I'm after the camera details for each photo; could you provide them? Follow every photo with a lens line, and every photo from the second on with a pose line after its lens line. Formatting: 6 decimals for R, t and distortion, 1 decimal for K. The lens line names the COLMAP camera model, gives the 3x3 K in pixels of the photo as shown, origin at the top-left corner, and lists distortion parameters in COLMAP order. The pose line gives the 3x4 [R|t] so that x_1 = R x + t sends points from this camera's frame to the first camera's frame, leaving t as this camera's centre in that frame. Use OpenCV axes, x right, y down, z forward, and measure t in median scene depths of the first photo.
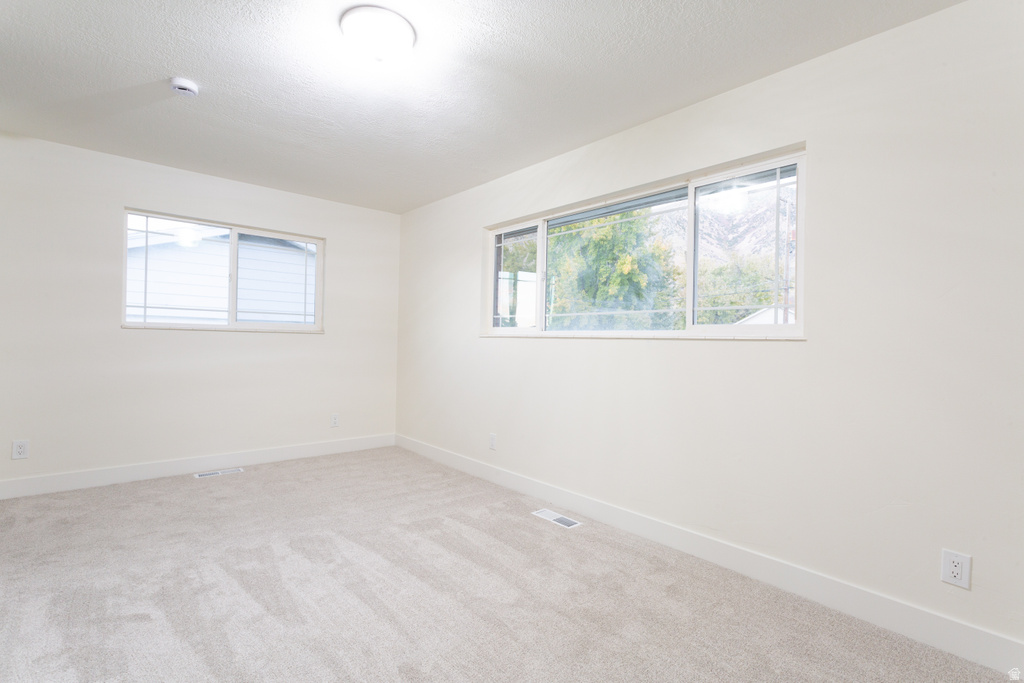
lens RADIAL K [[480.9, 0, 512.0], [0, 480.9, 341.5], [0, 0, 1]] dist [0.002634, -0.000143]
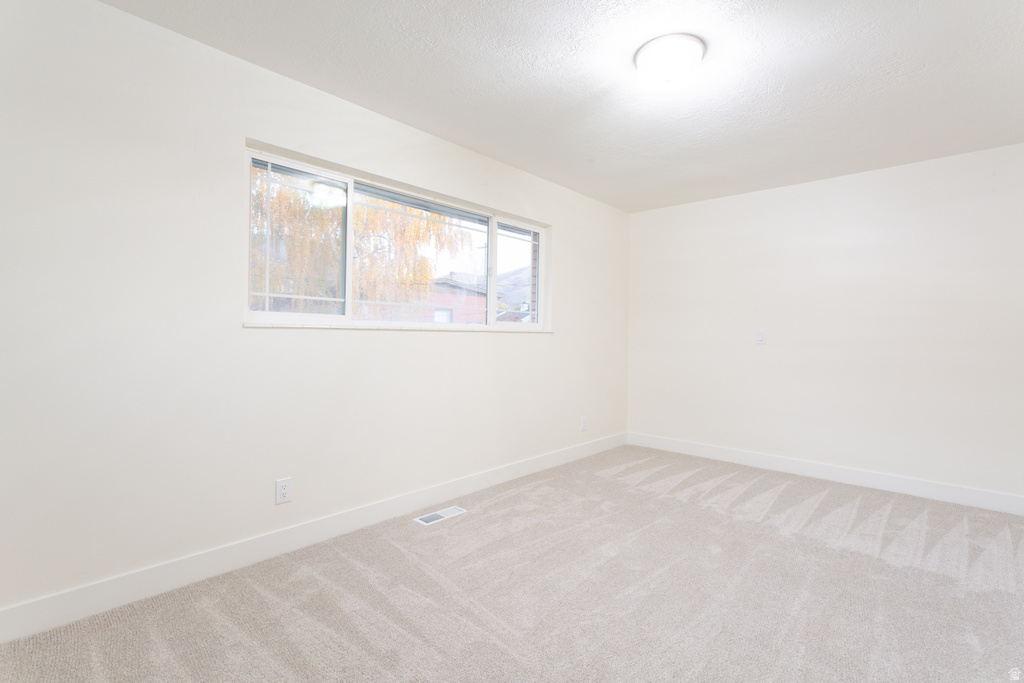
lens RADIAL K [[480.9, 0, 512.0], [0, 480.9, 341.5], [0, 0, 1]] dist [0.002634, -0.000143]
pose [[-0.117634, -0.041803, 0.992177, -0.852699], [-0.018330, 0.999035, 0.039919, -0.027643], [-0.992888, -0.013490, -0.118286, 0.941445]]
